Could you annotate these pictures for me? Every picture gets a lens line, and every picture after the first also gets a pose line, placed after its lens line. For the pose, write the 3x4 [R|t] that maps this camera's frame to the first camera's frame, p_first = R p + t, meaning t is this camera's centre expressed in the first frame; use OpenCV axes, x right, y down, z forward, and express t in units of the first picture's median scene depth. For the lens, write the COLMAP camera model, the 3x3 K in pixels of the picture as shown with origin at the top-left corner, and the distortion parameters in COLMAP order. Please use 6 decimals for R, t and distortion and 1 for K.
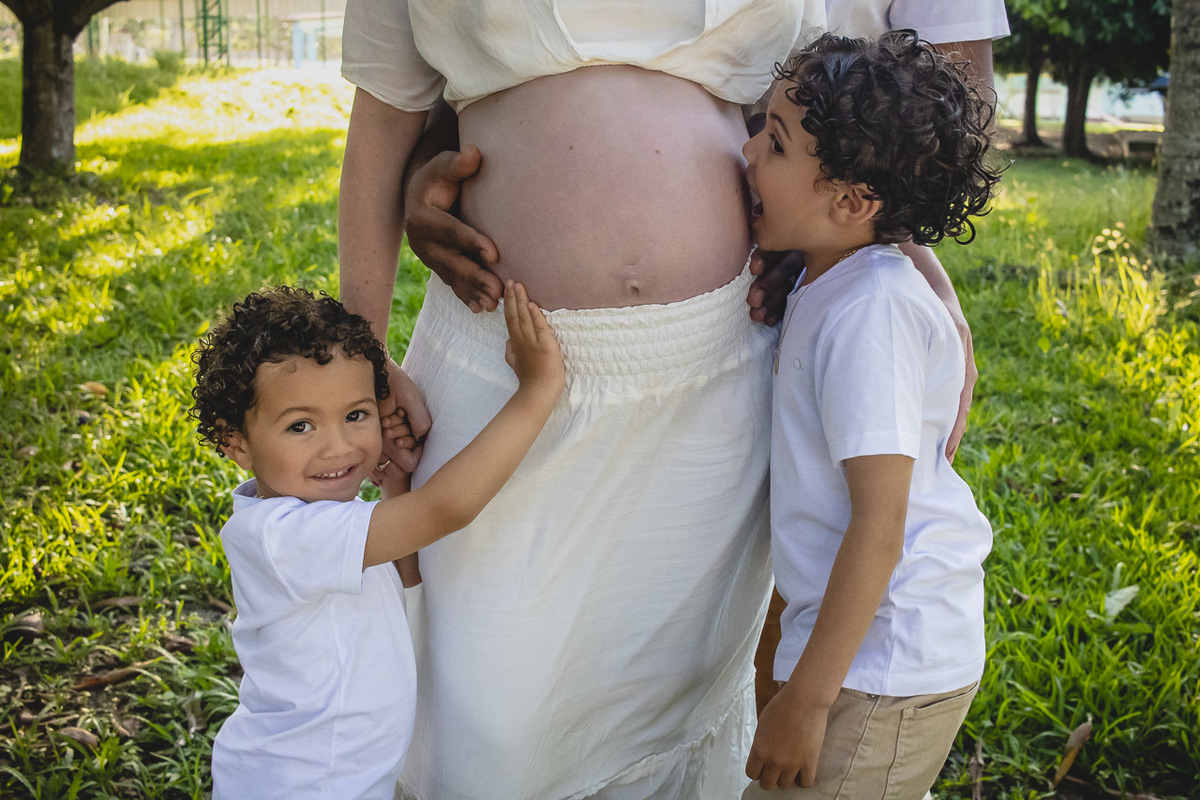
lens RADIAL K [[1363.3, 0, 603.9], [0, 1363.3, 386.0], [0, 0, 1]] dist [-0.099781, 0.051710]
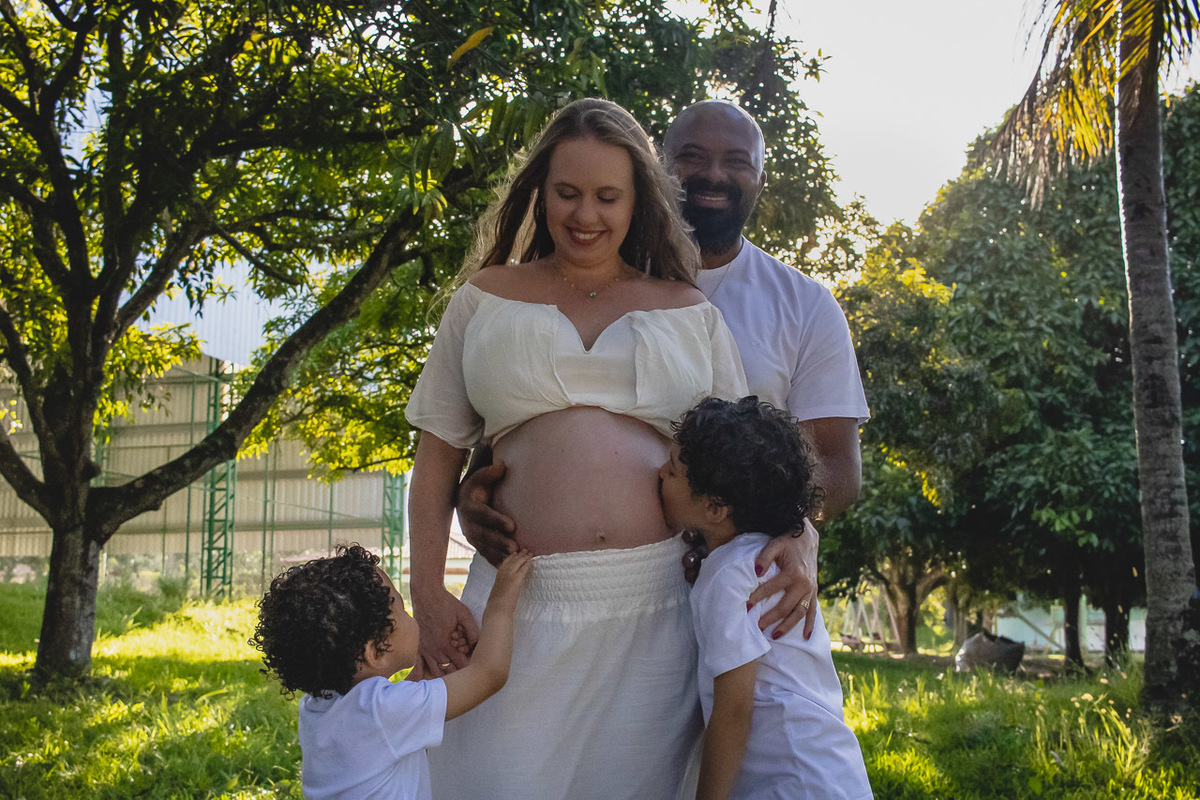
lens RADIAL K [[1407.3, 0, 594.0], [0, 1407.3, 371.3], [0, 0, 1]] dist [-0.112339, 0.054410]
pose [[0.999738, -0.017017, -0.015286, 0.006341], [0.010035, 0.926787, -0.375454, 0.055530], [0.020555, 0.375203, 0.926715, -0.090198]]
